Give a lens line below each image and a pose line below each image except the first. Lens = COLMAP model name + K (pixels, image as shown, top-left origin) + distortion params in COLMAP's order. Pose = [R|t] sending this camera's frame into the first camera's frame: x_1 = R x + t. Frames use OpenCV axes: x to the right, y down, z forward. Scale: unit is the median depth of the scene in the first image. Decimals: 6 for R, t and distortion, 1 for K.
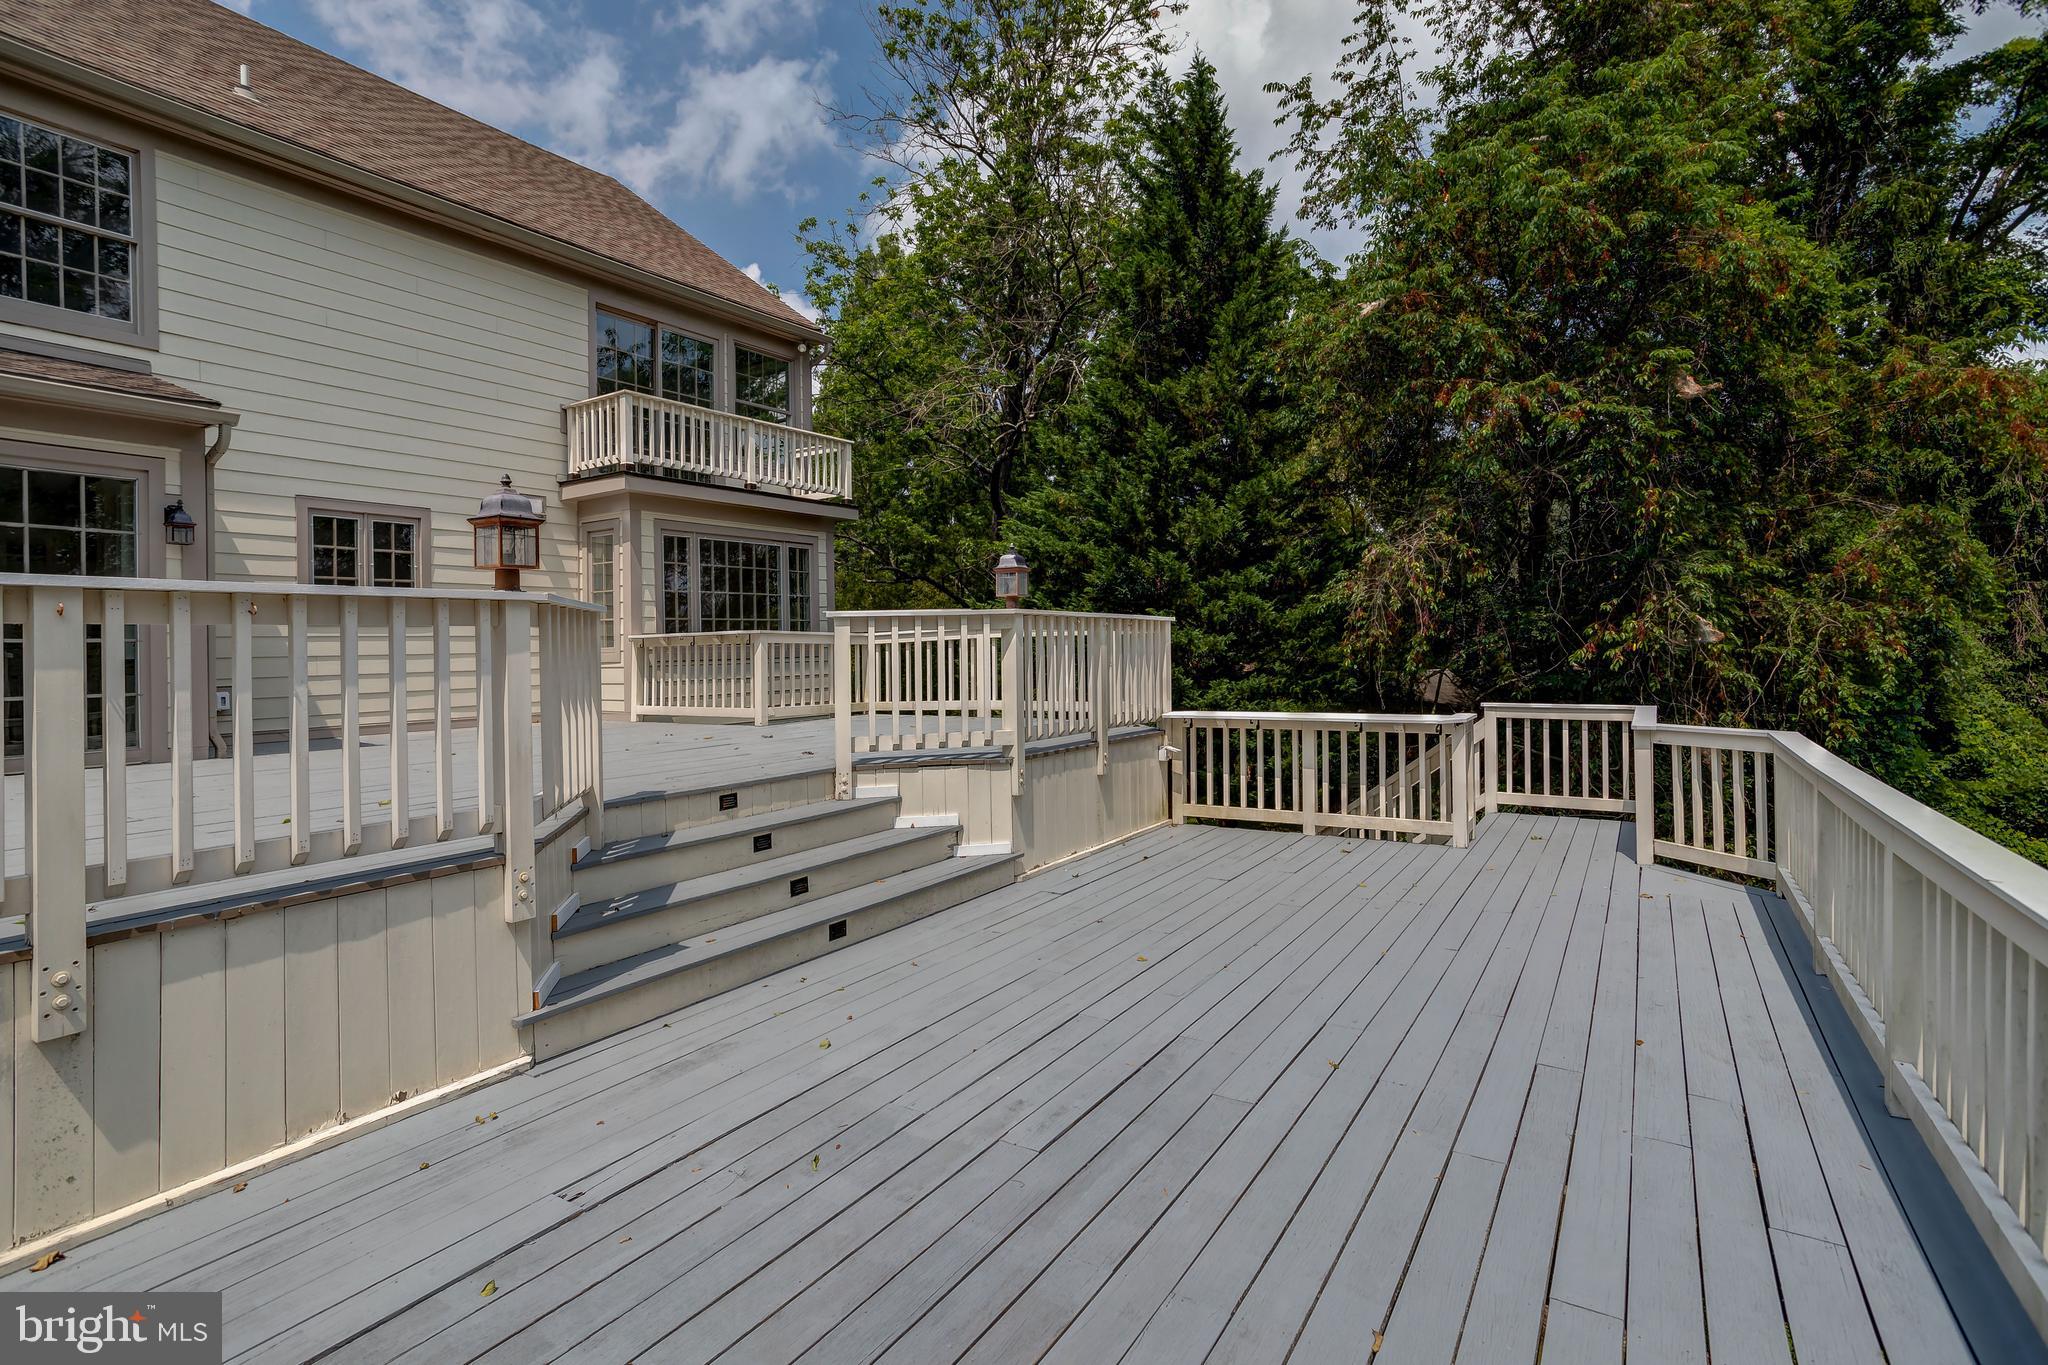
lens RADIAL K [[1003.1, 0, 996.5], [0, 1003.1, 645.7], [0, 0, 1]] dist [-0.039446, 0.022452]
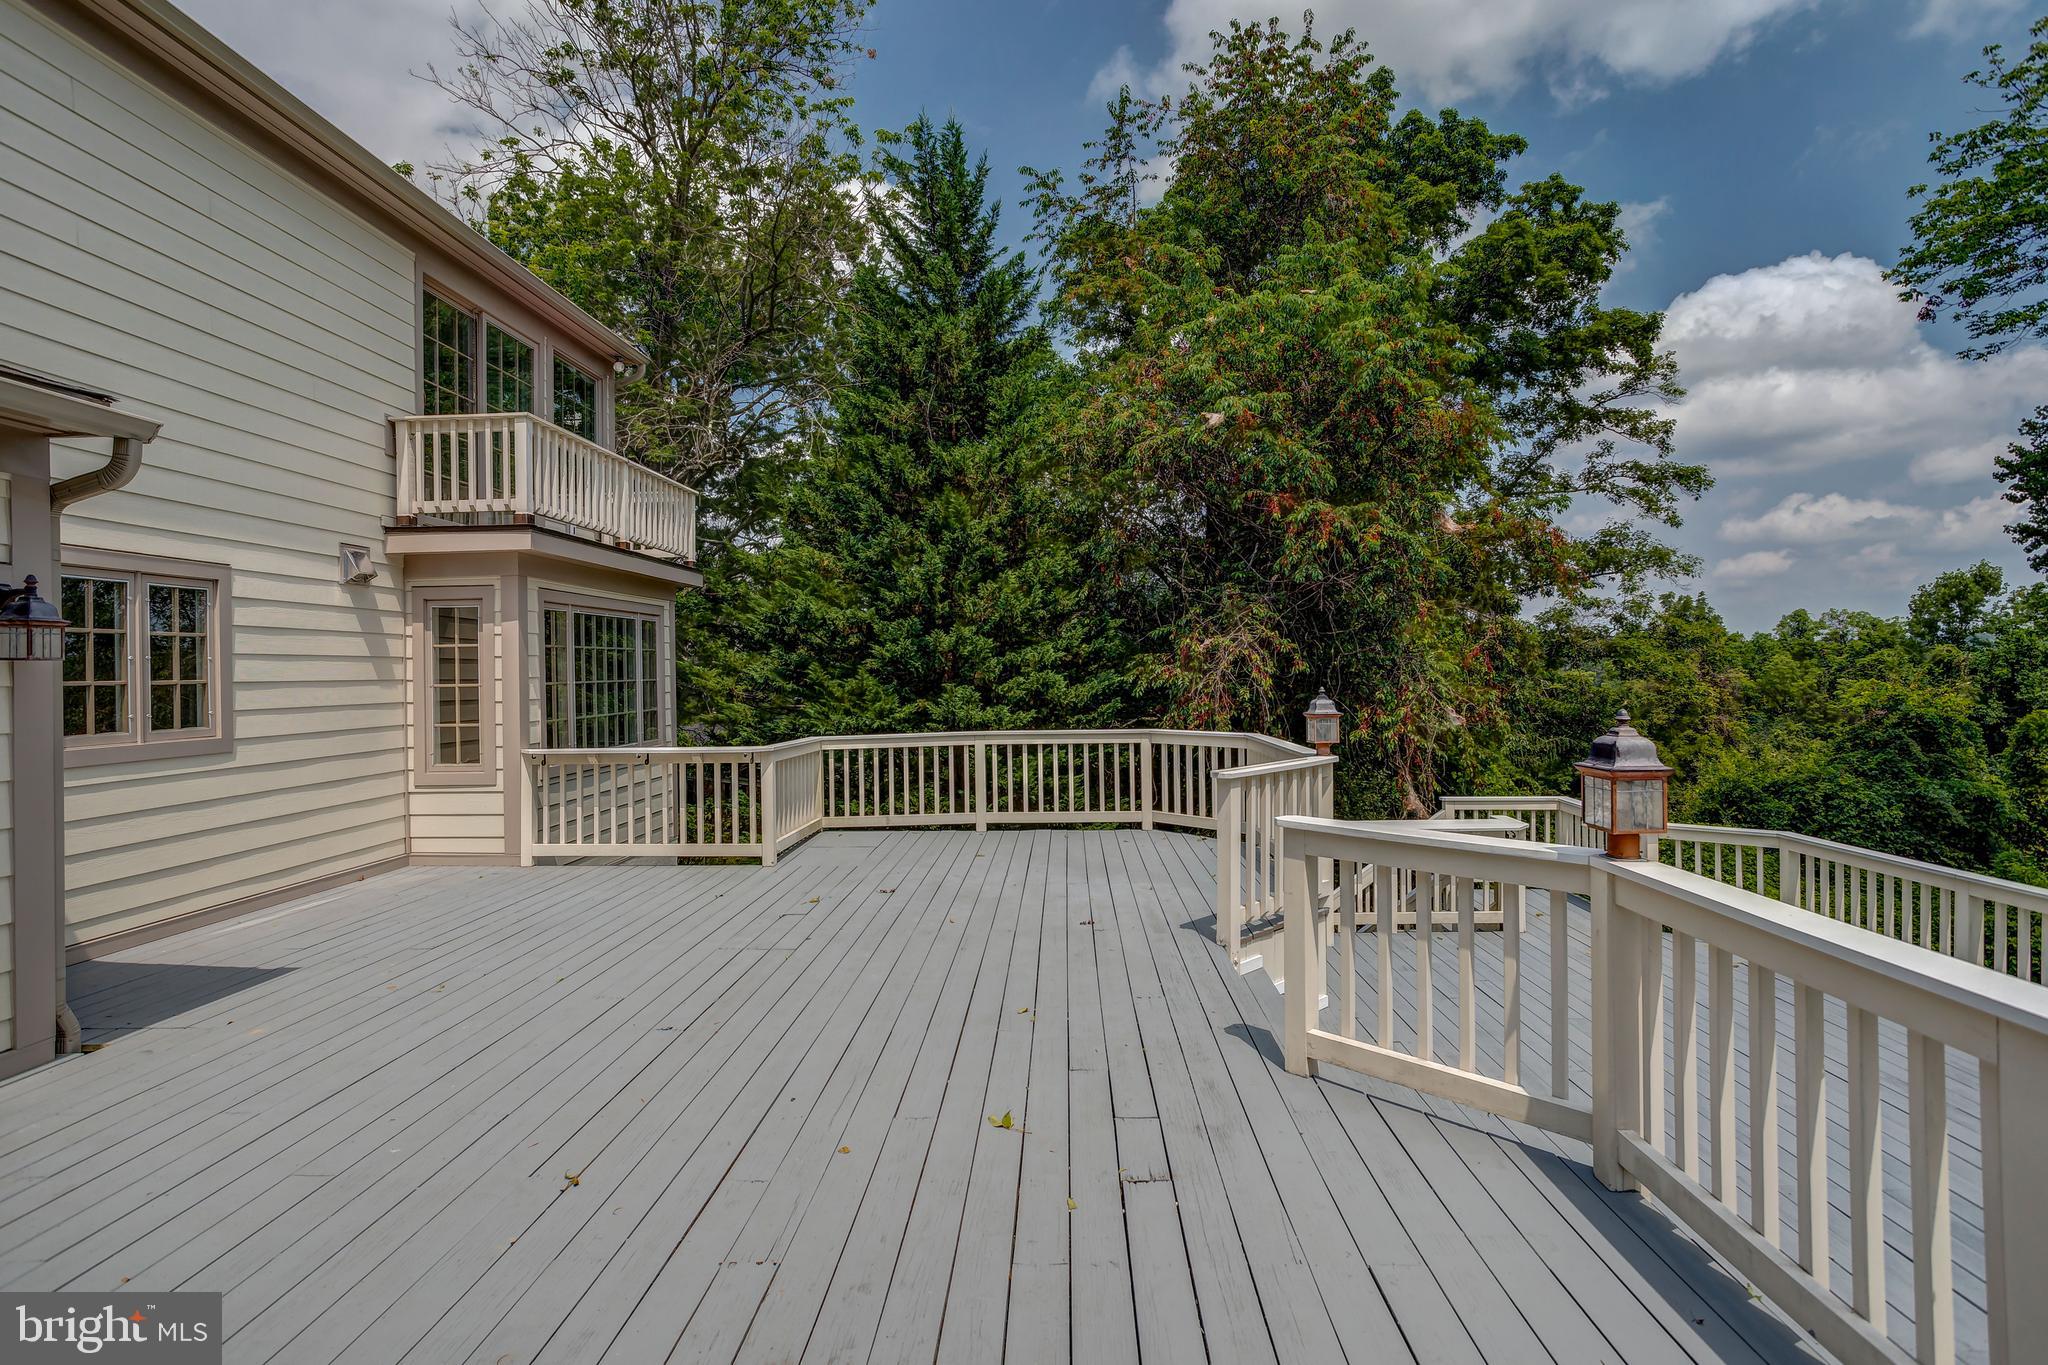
lens RADIAL K [[1003.1, 0, 1021.0], [0, 1003.1, 683.7], [0, 0, 1]] dist [-0.039446, 0.022452]
pose [[0.857955, 0.000855, 0.513724, -0.341219], [-0.005018, 0.999965, 0.006715, -0.051660], [-0.513700, -0.008339, 0.857929, 0.151501]]
